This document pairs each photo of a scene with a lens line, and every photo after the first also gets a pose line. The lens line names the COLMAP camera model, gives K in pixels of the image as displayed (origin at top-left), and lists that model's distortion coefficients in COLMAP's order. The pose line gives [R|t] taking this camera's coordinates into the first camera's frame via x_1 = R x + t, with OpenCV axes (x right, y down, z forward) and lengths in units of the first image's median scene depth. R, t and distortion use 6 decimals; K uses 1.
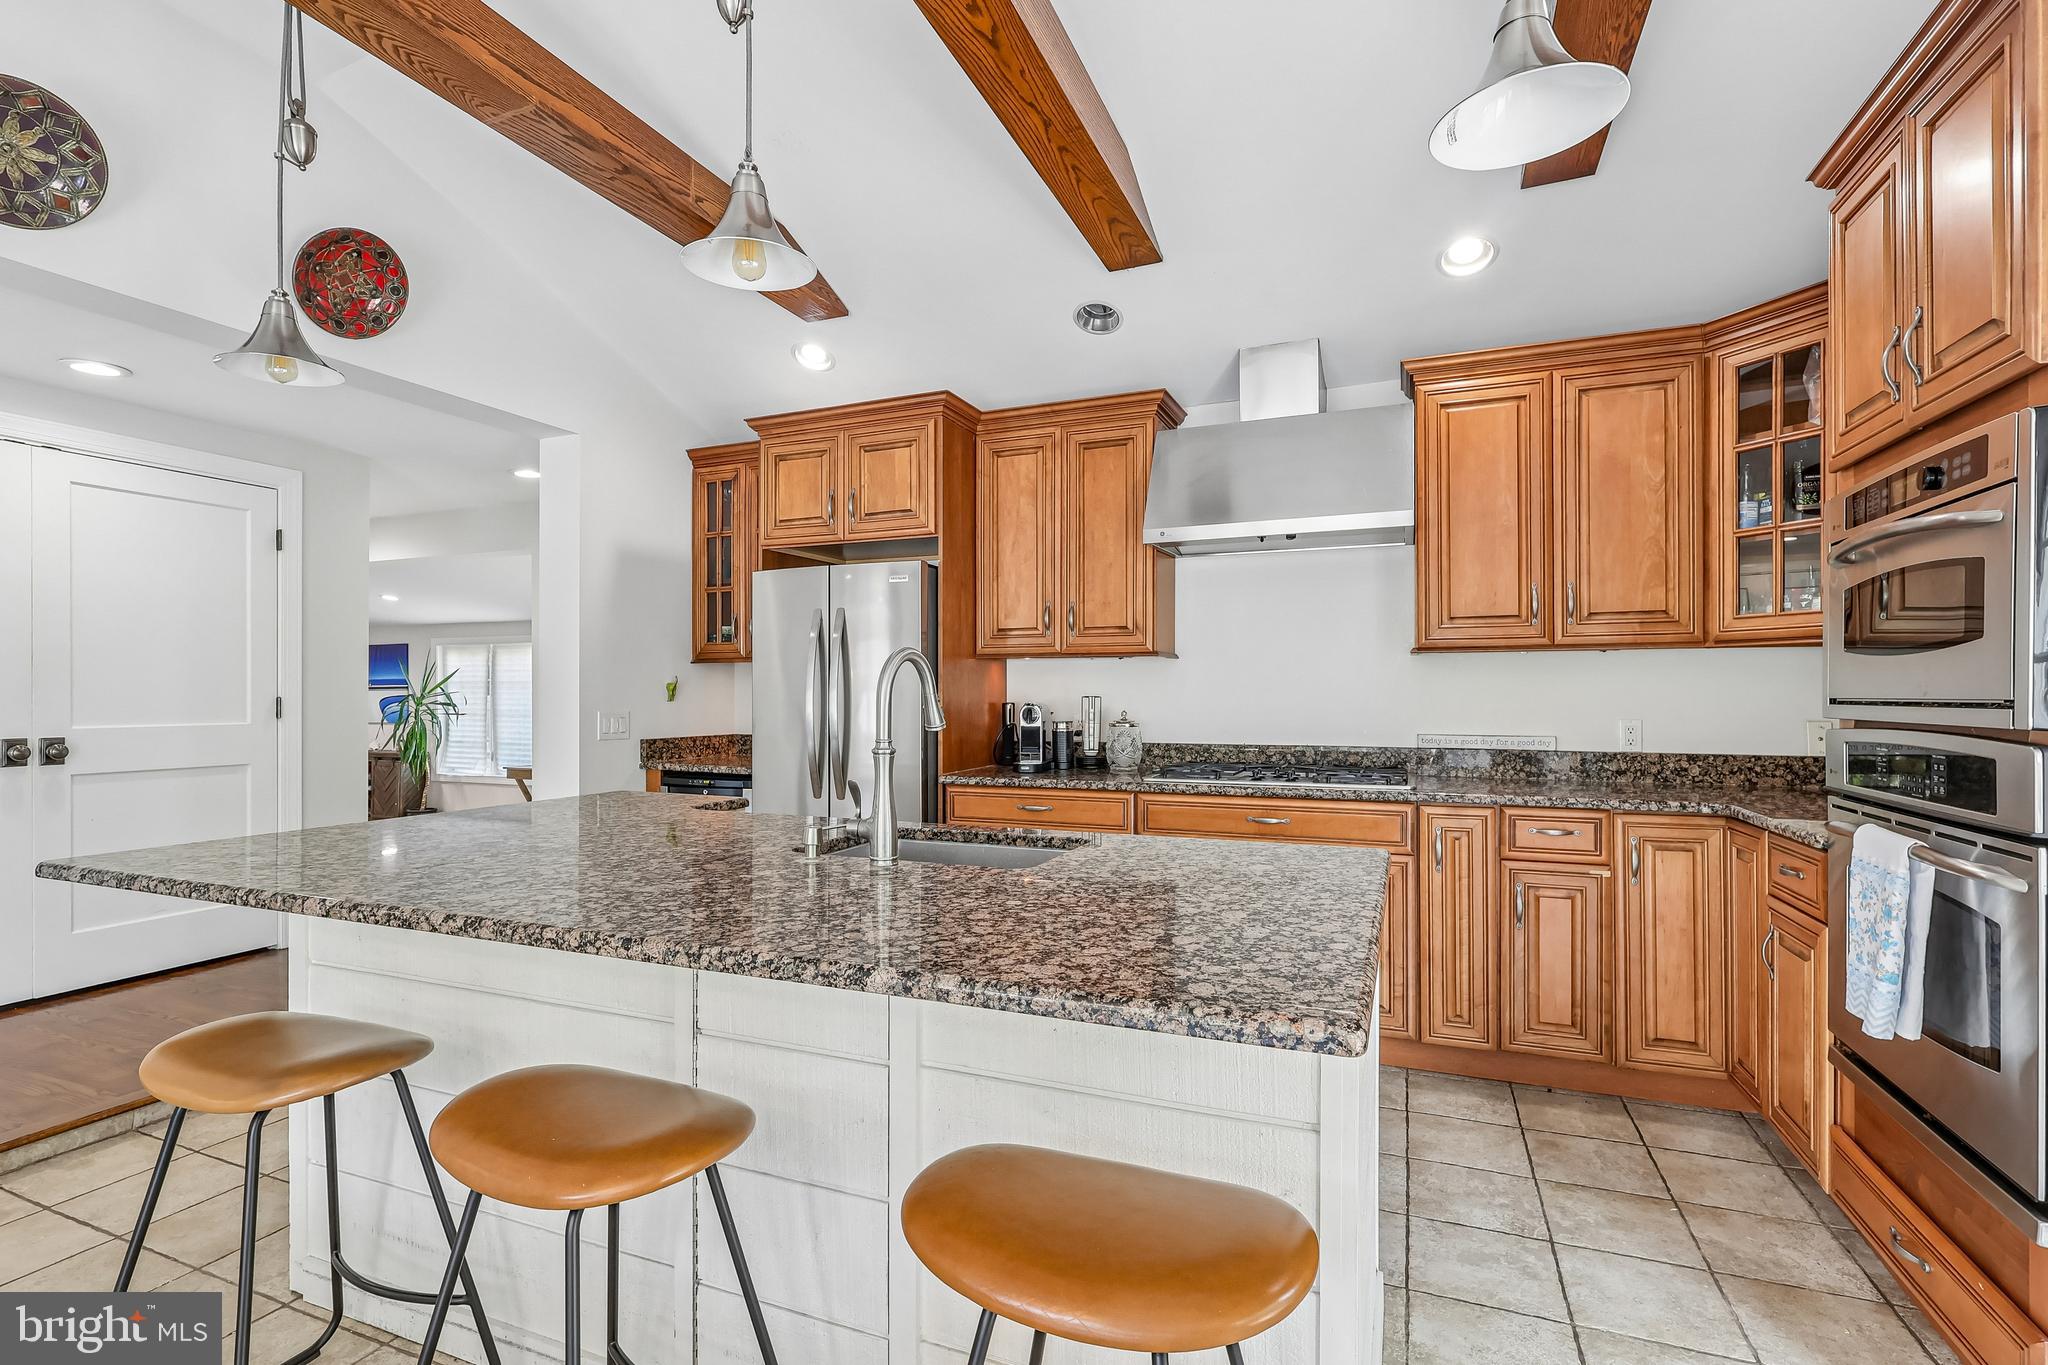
lens RADIAL K [[957.8, 0, 1039.5], [0, 957.8, 690.8], [0, 0, 1]] dist [0.000654, 0.002098]
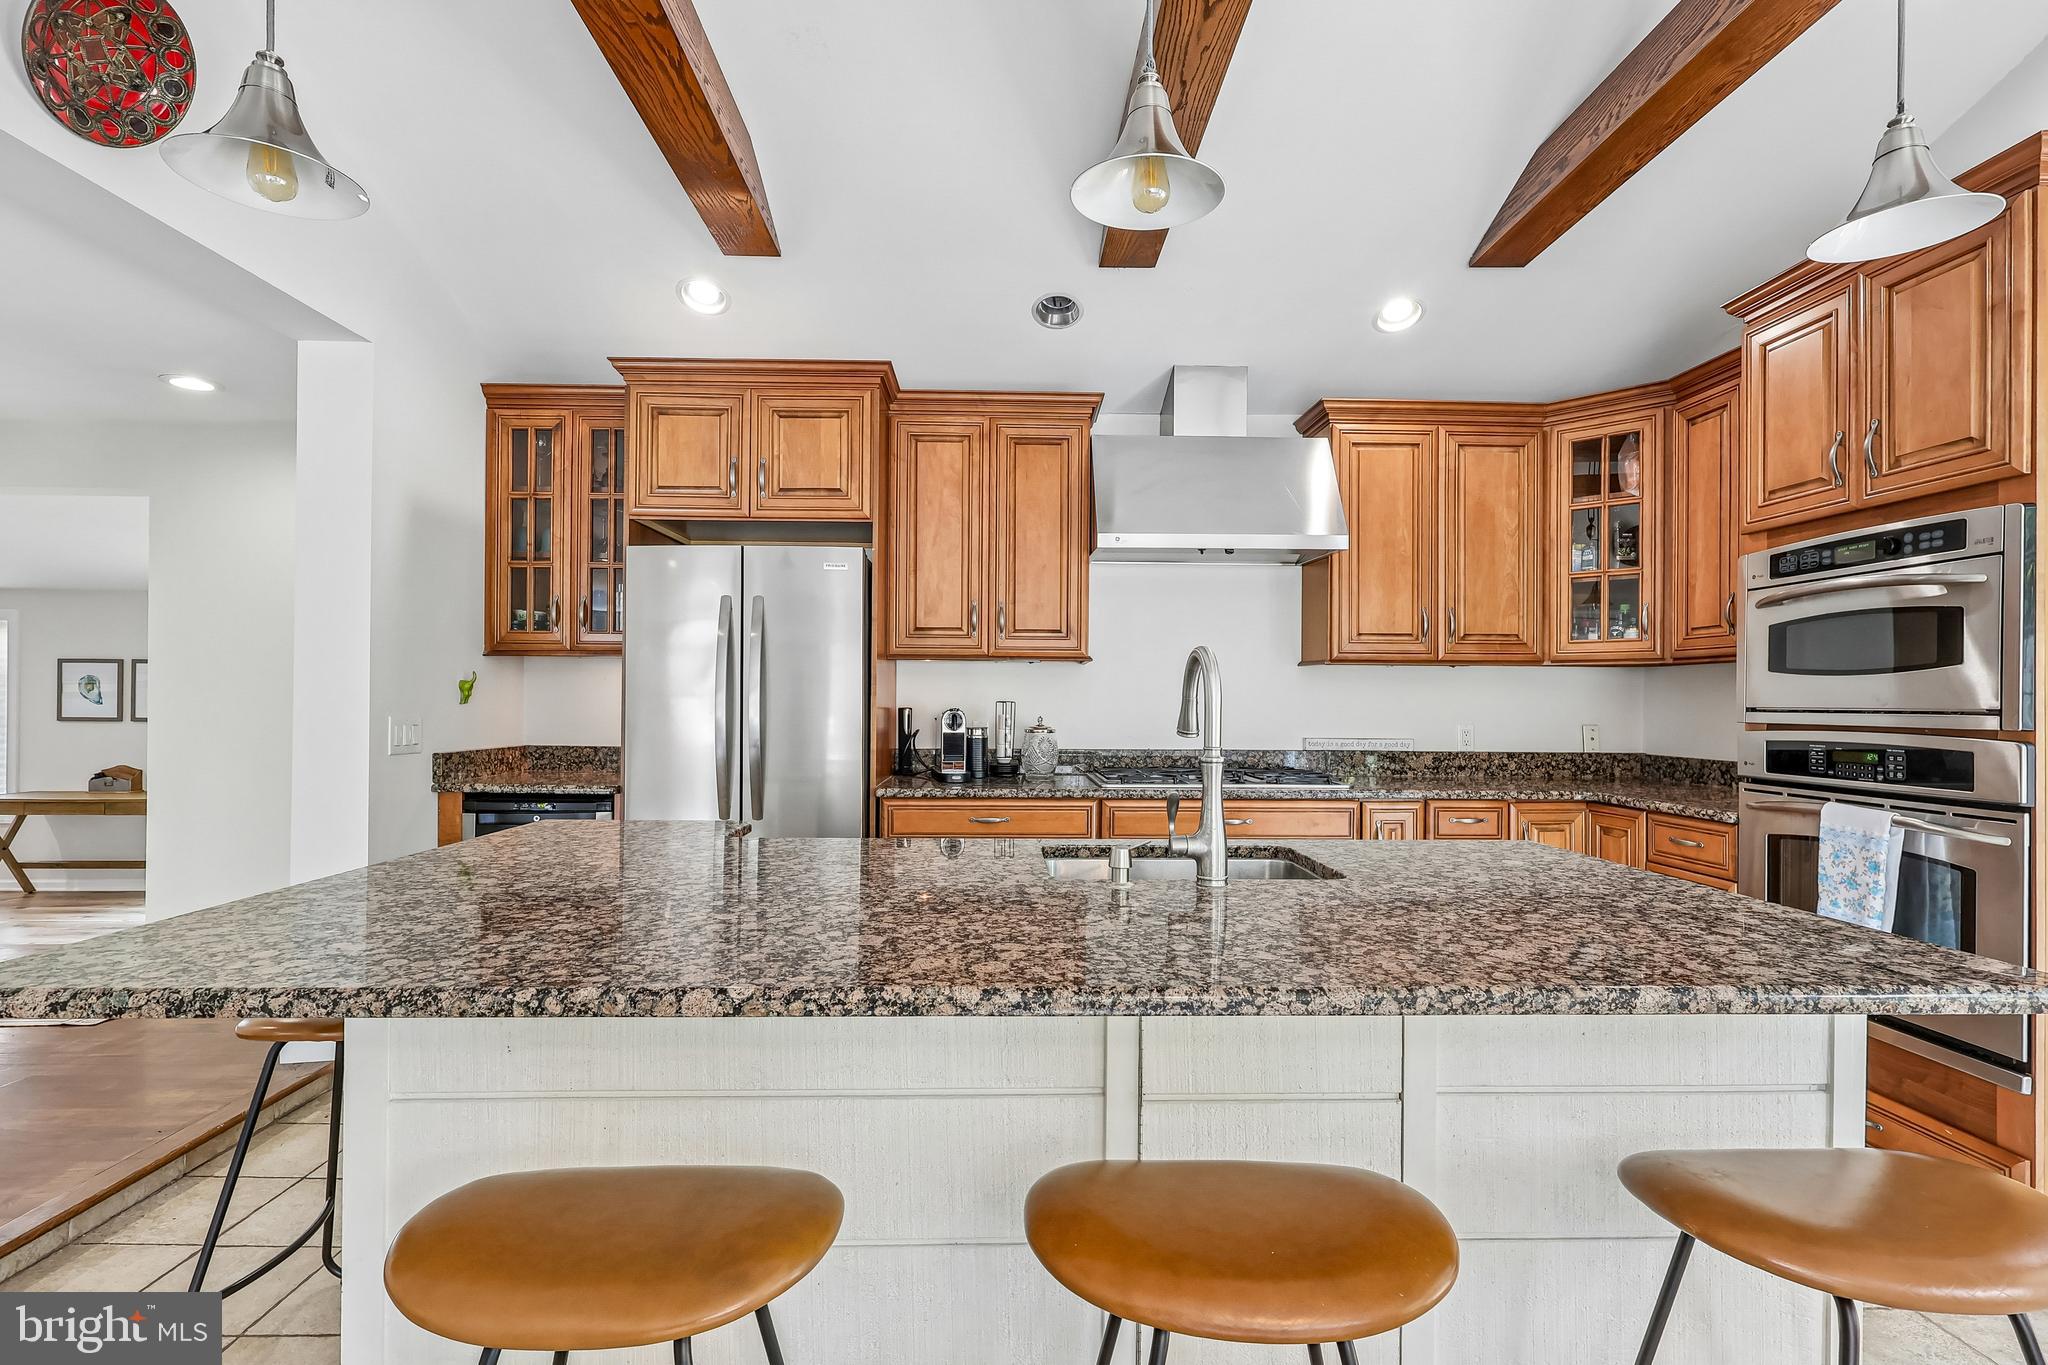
lens RADIAL K [[957.8, 0, 1041.8], [0, 957.8, 699.4], [0, 0, 1]] dist [0.000654, 0.002098]
pose [[0.911513, 0.008559, 0.411183, -0.375804], [-0.009536, 0.999954, 0.000325, 0.003667], [-0.411162, -0.004218, 0.911553, 0.130998]]
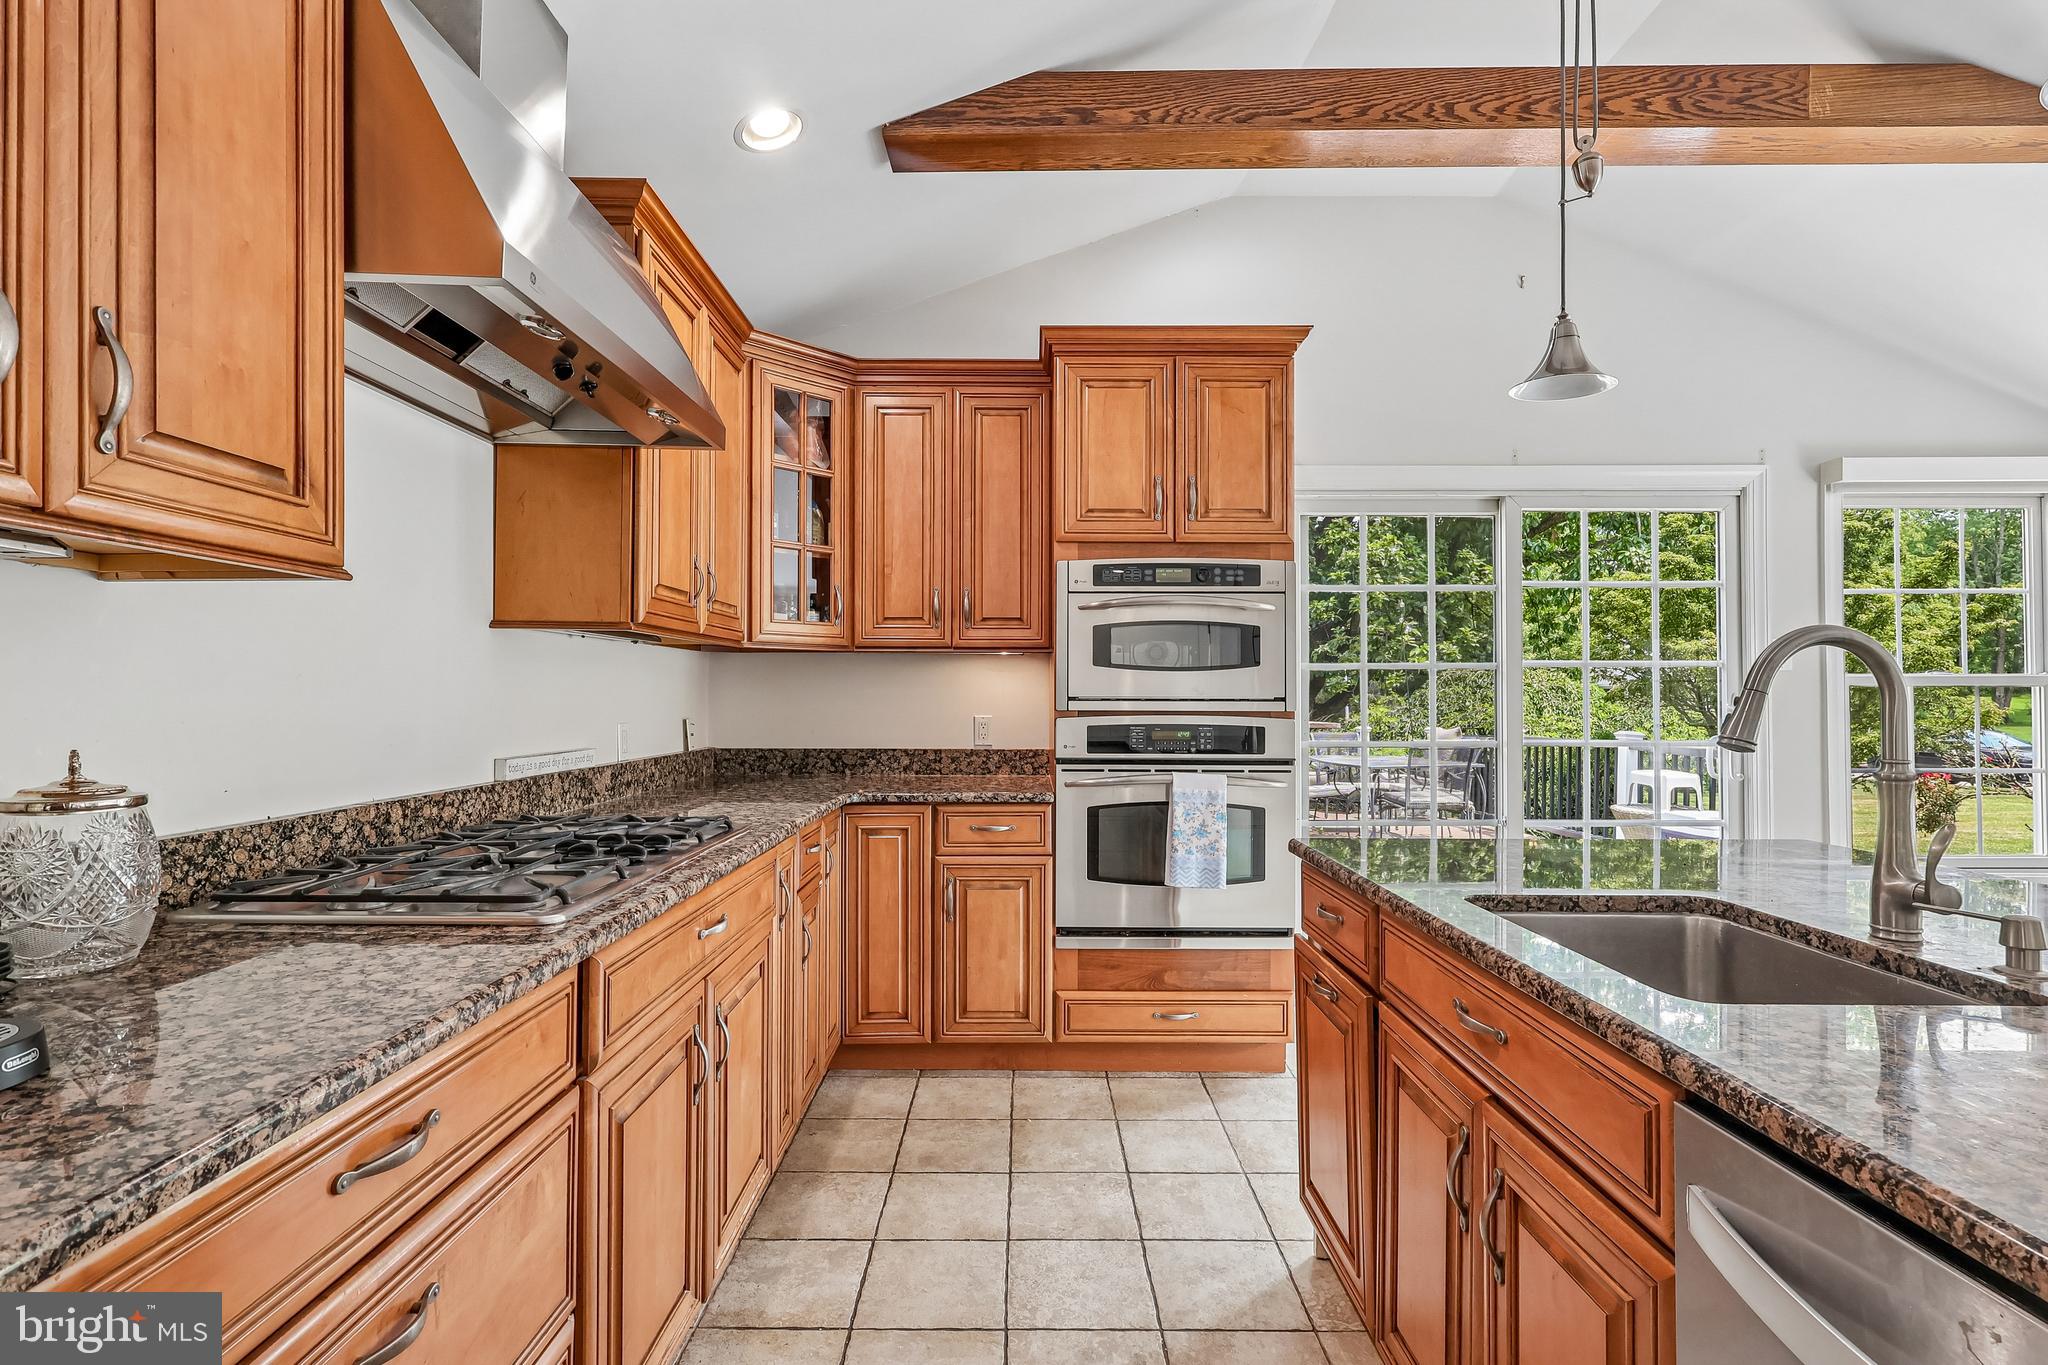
lens RADIAL K [[957.8, 0, 1020.0], [0, 957.8, 683.4], [0, 0, 1]] dist [0.000654, 0.002098]
pose [[-0.369103, 0.009902, 0.929336, -0.323451], [-0.005137, 0.999906, -0.012694, 0.004016], [-0.929374, -0.009459, -0.369017, 1.027245]]
